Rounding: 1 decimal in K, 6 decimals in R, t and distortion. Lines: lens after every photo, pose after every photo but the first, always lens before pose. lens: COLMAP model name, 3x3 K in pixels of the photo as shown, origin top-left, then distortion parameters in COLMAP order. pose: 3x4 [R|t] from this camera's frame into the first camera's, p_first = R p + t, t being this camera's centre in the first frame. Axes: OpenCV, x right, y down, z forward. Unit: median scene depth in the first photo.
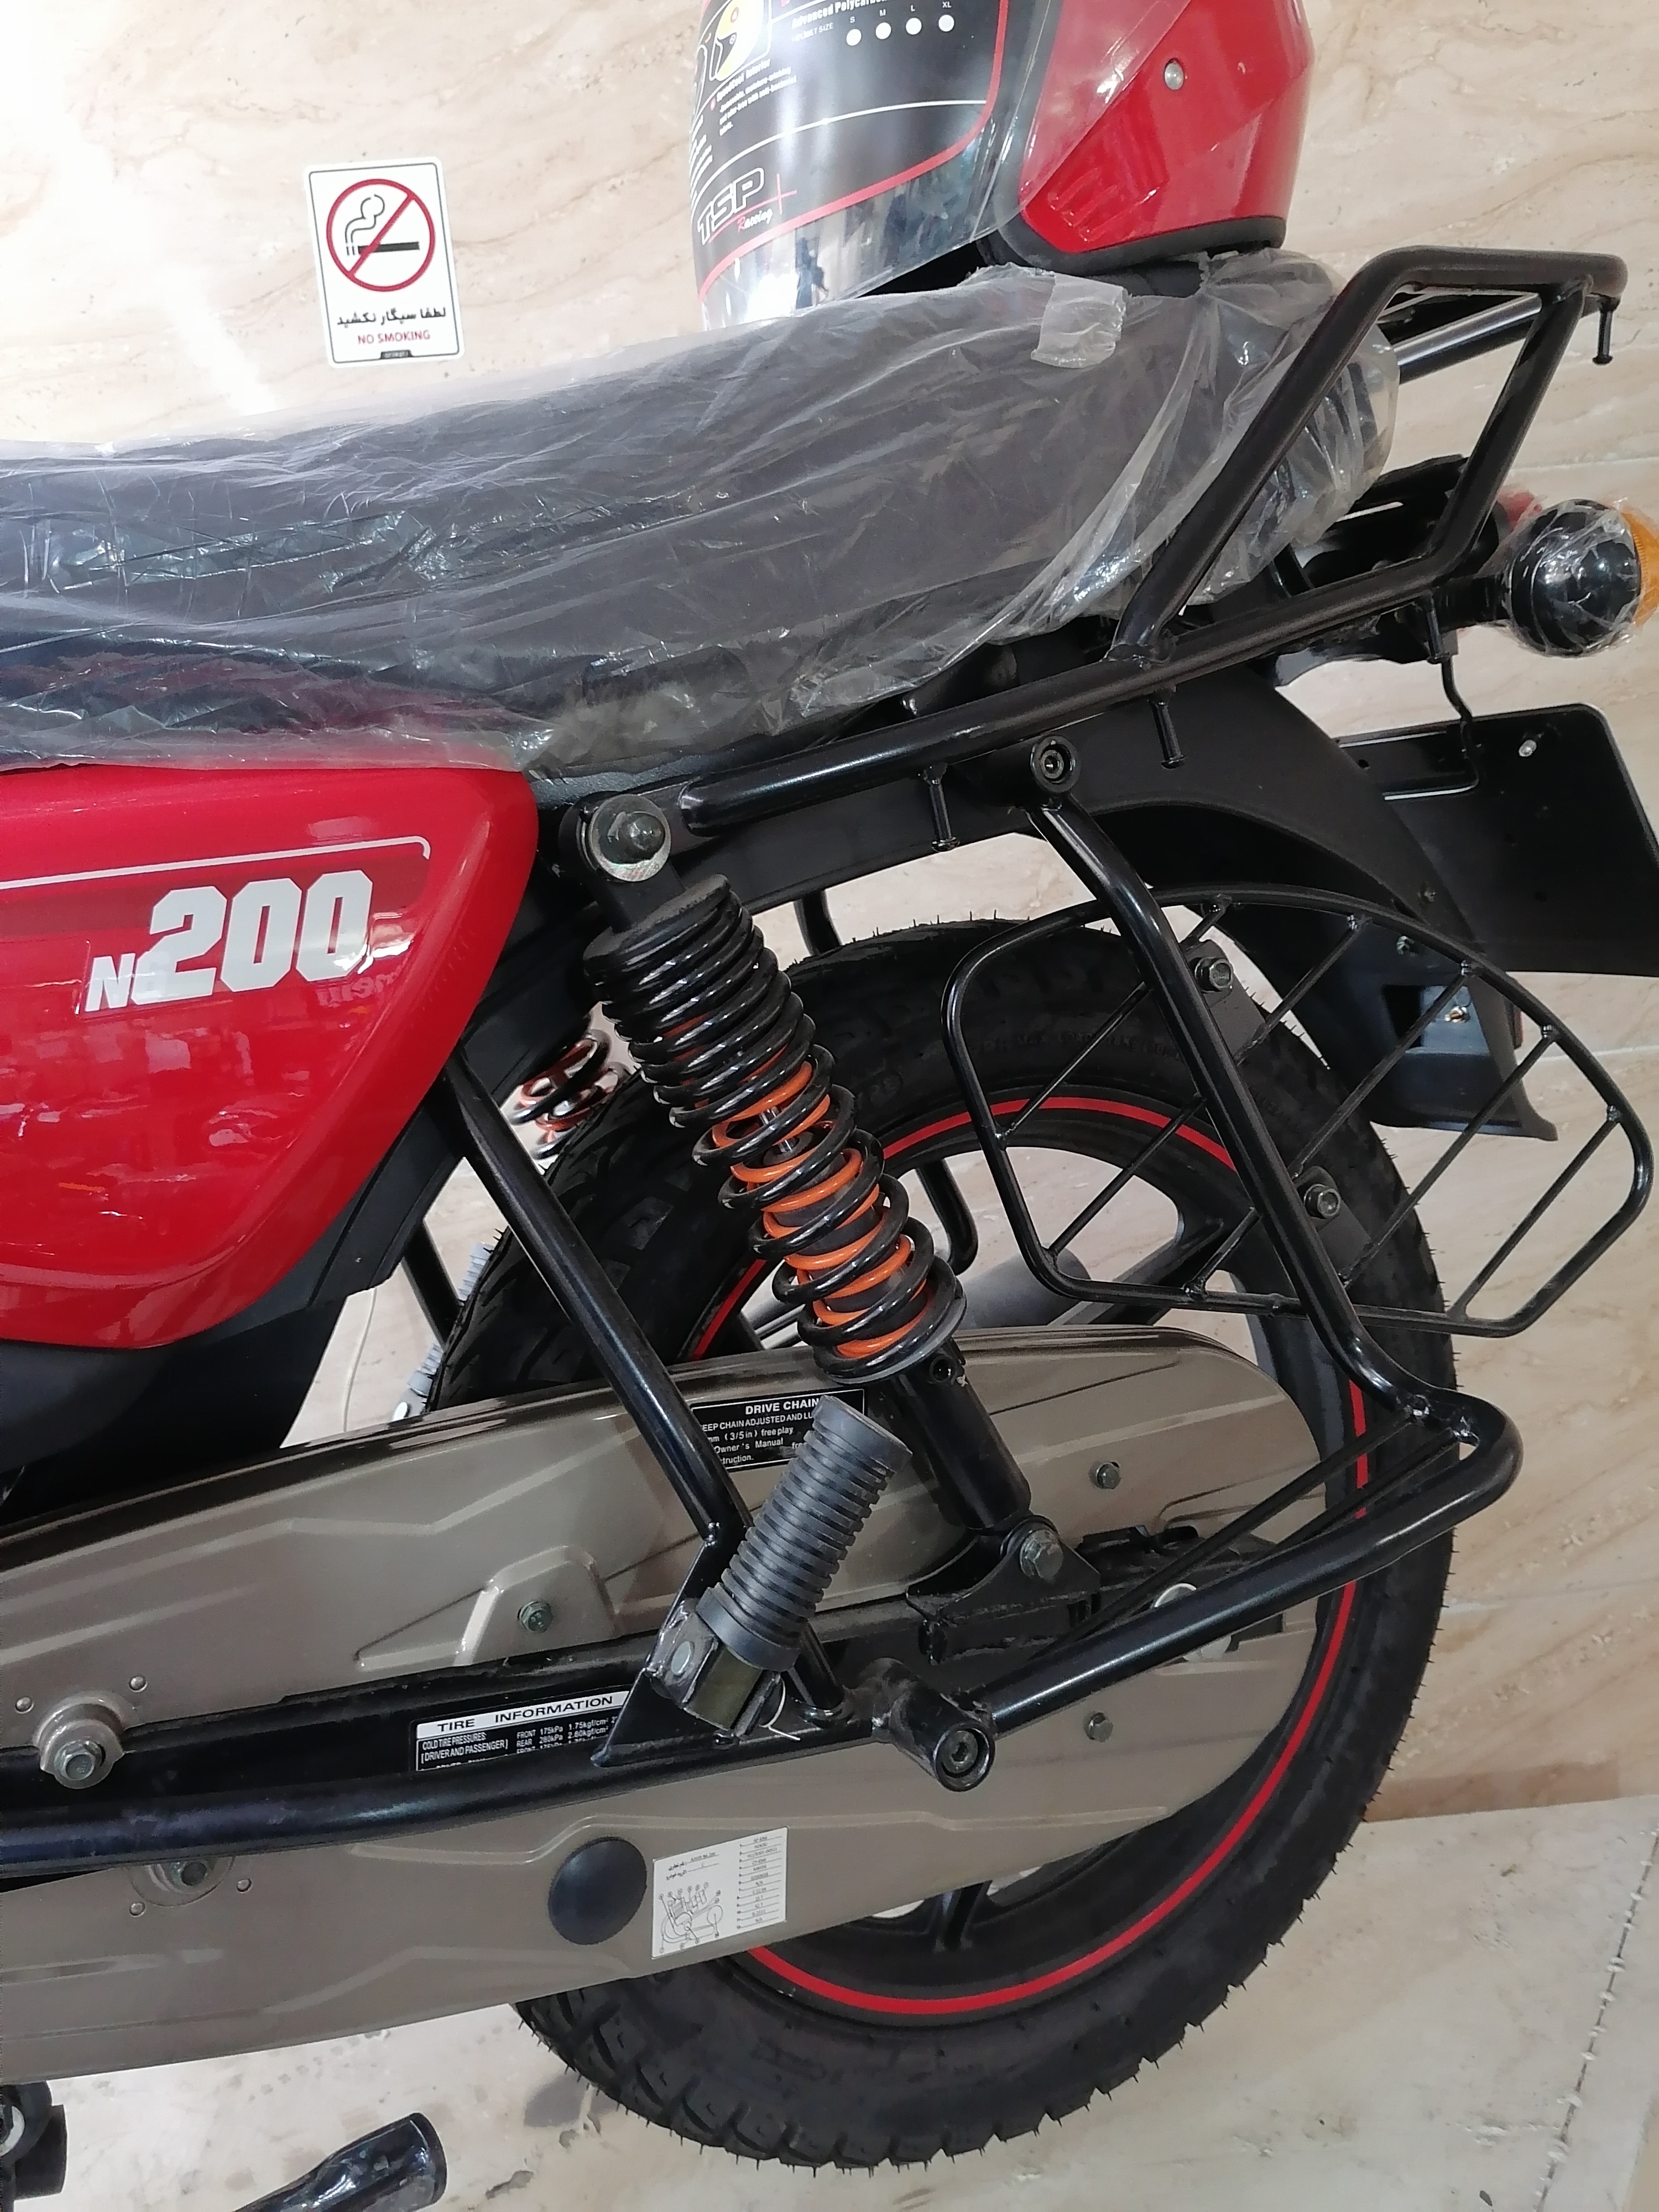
lens RADIAL K [[1682.6, 0, 829.5], [0, 1682.6, 1106.0], [0, 0, 1]] dist [0.065150, -0.095534]
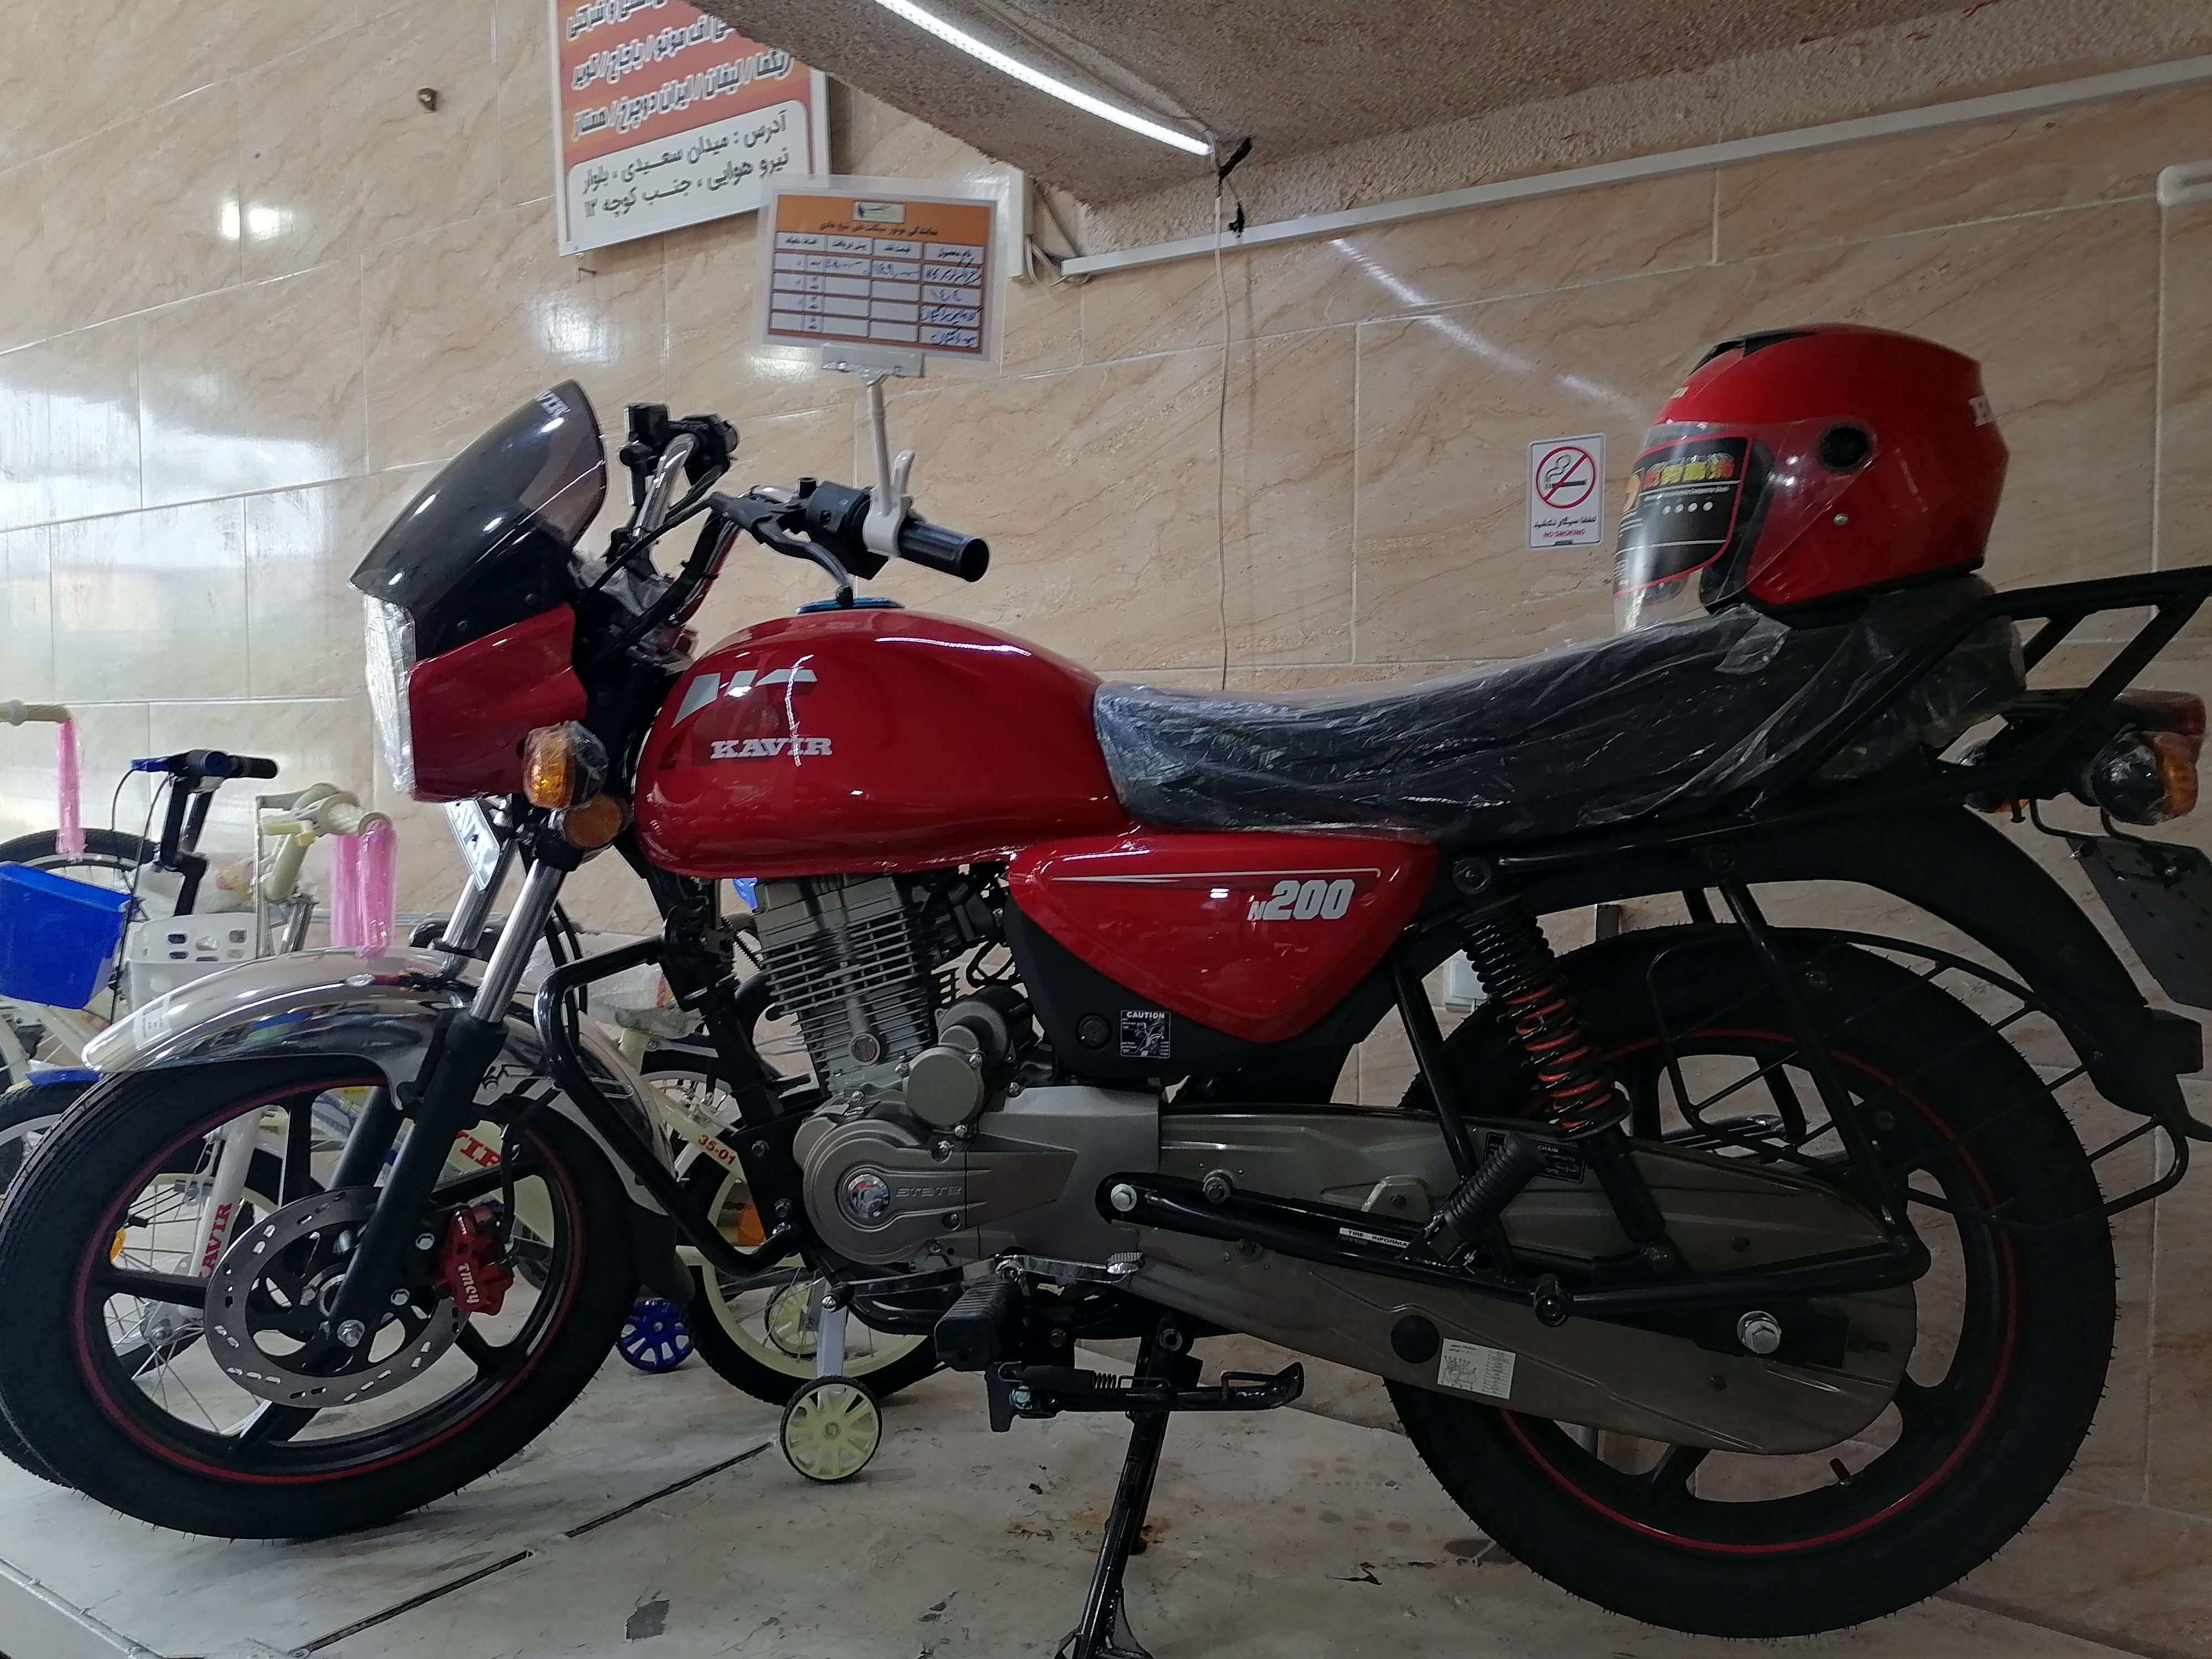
lens RADIAL K [[1614.2, 0, 1106.0], [0, 1614.2, 829.5], [0, 0, 1]] dist [0.060262, -0.077922]
pose [[0.770233, 0.128146, -0.624756, 0.774008], [-0.165409, 0.986224, -0.001636, -0.116945], [0.615939, 0.104600, 0.780818, -0.941988]]
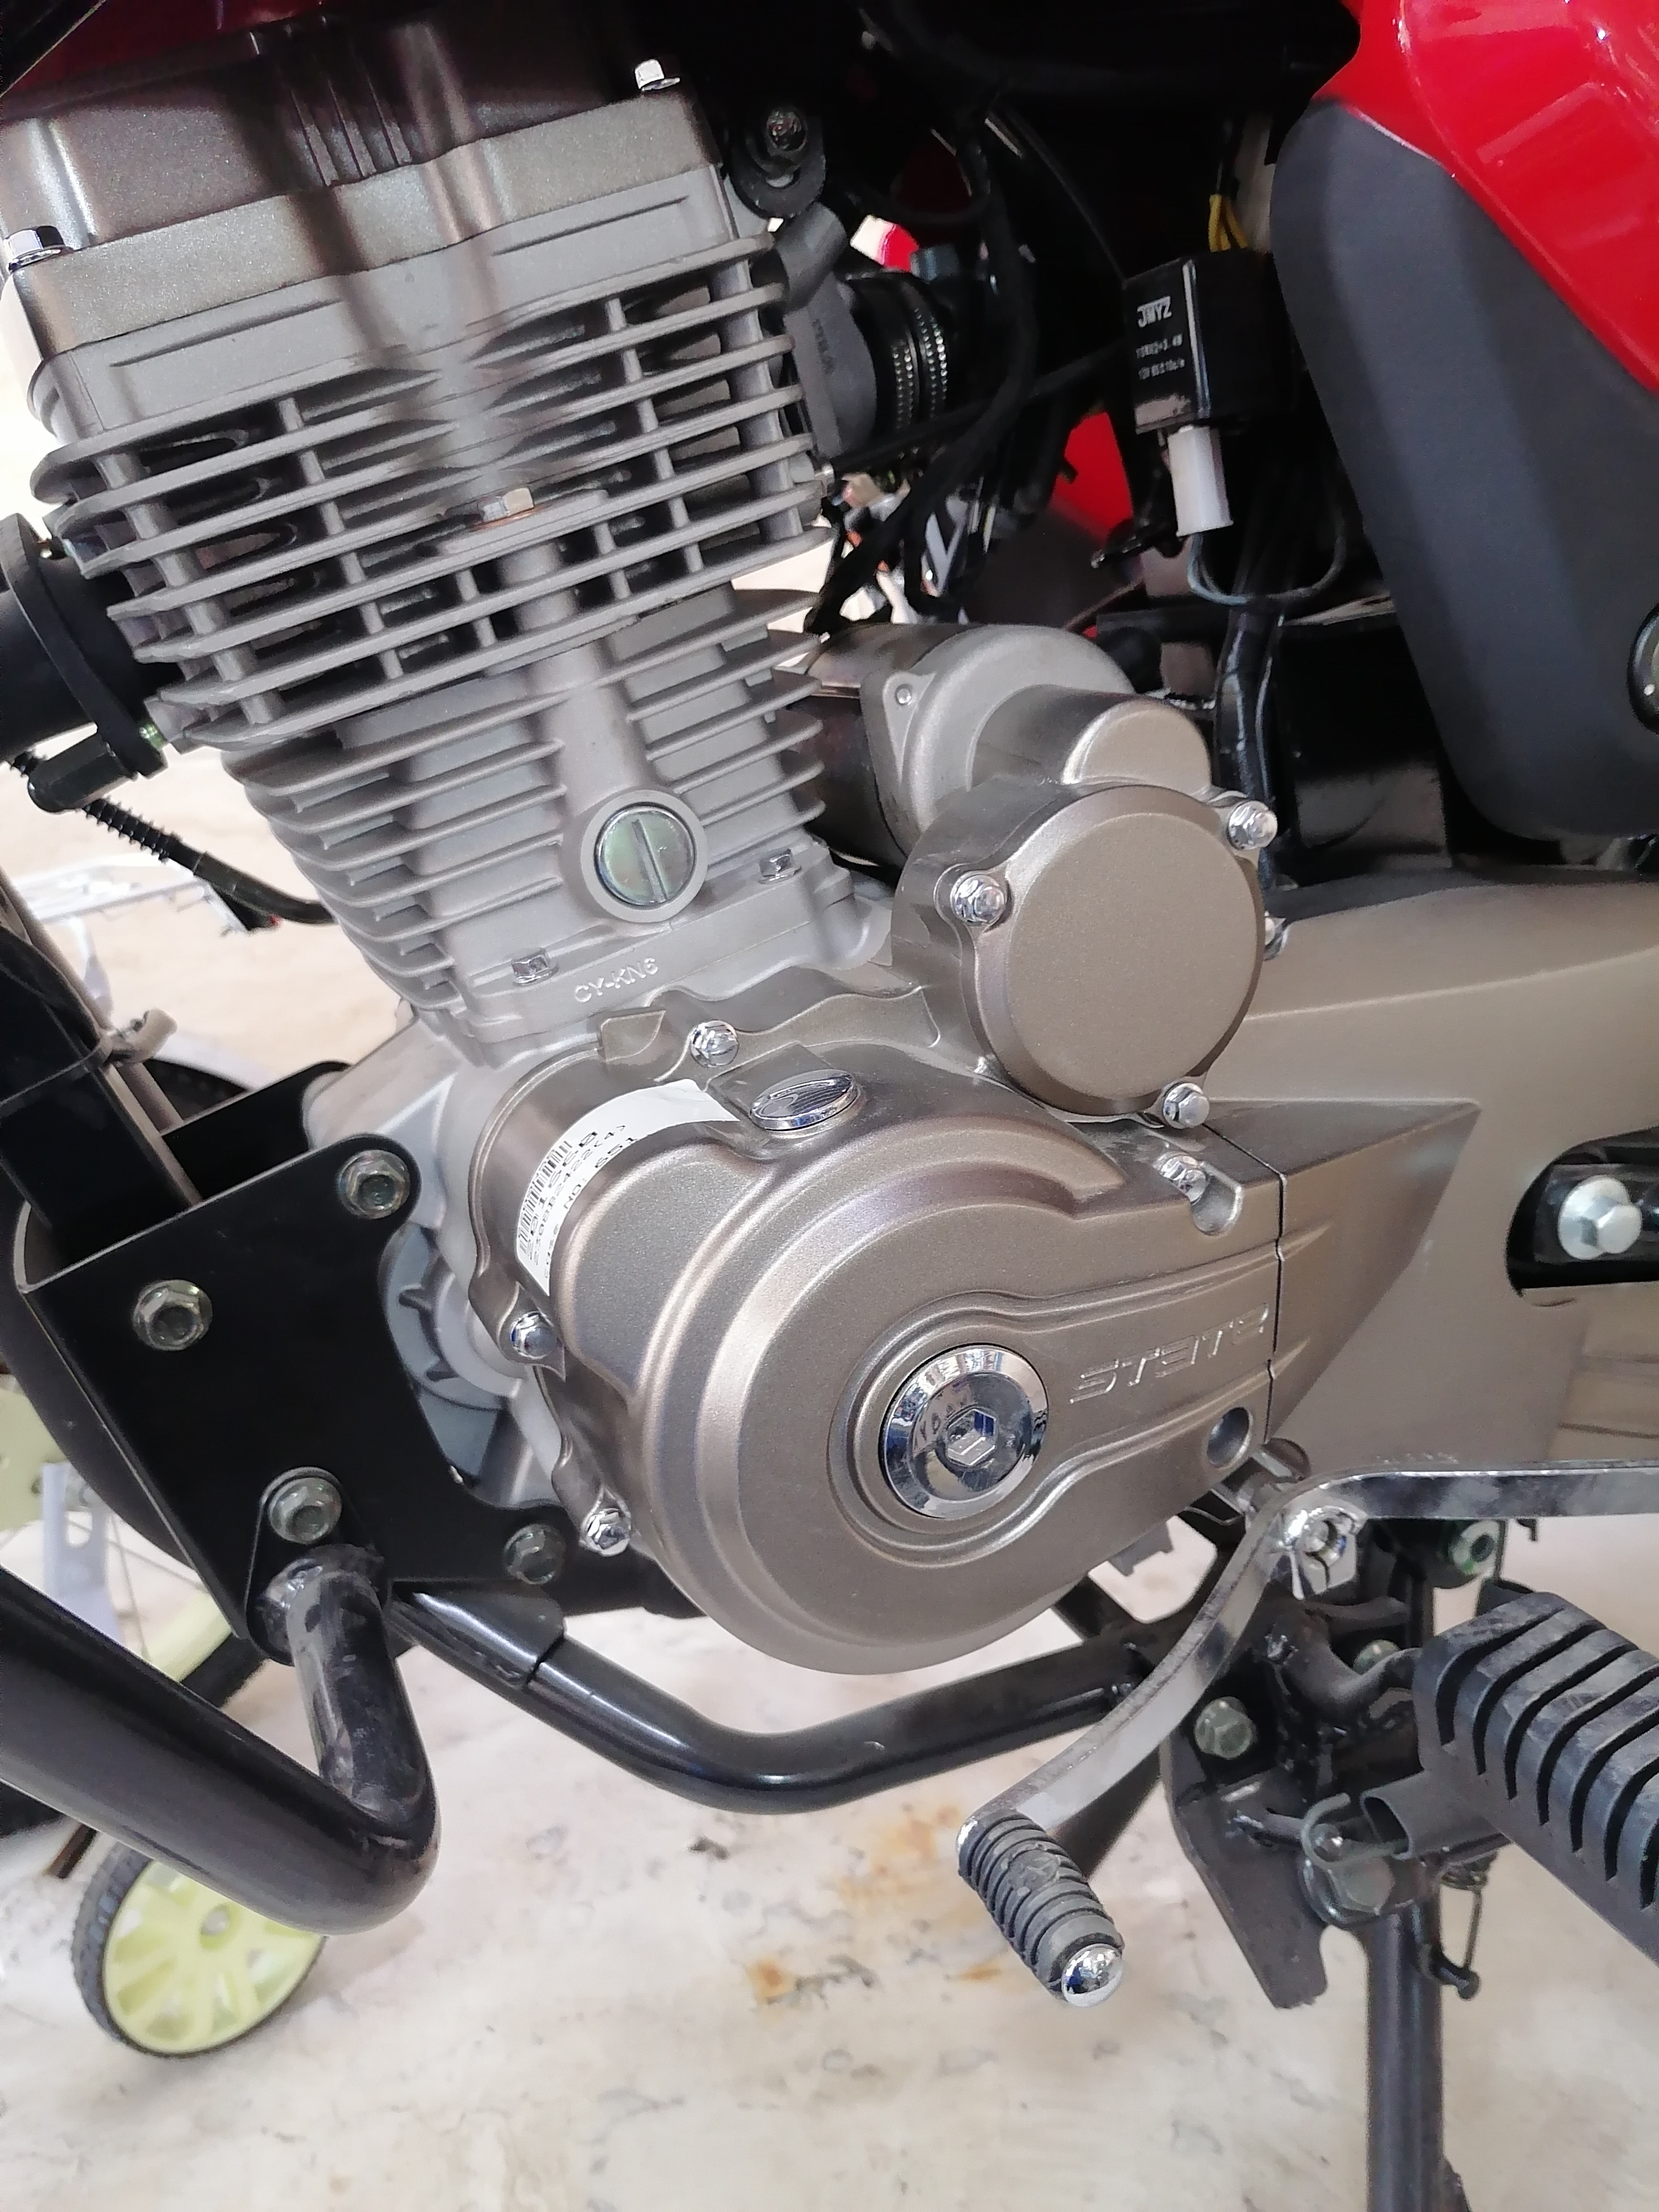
lens RADIAL K [[1614.2, 0, 829.5], [0, 1614.2, 1106.0], [0, 0, 1]] dist [0.060262, -0.077922]
pose [[0.990529, 0.097091, -0.097088, -0.716687], [-0.082420, 0.985974, 0.145128, 0.231946], [0.109816, -0.135752, 0.984638, 0.078586]]
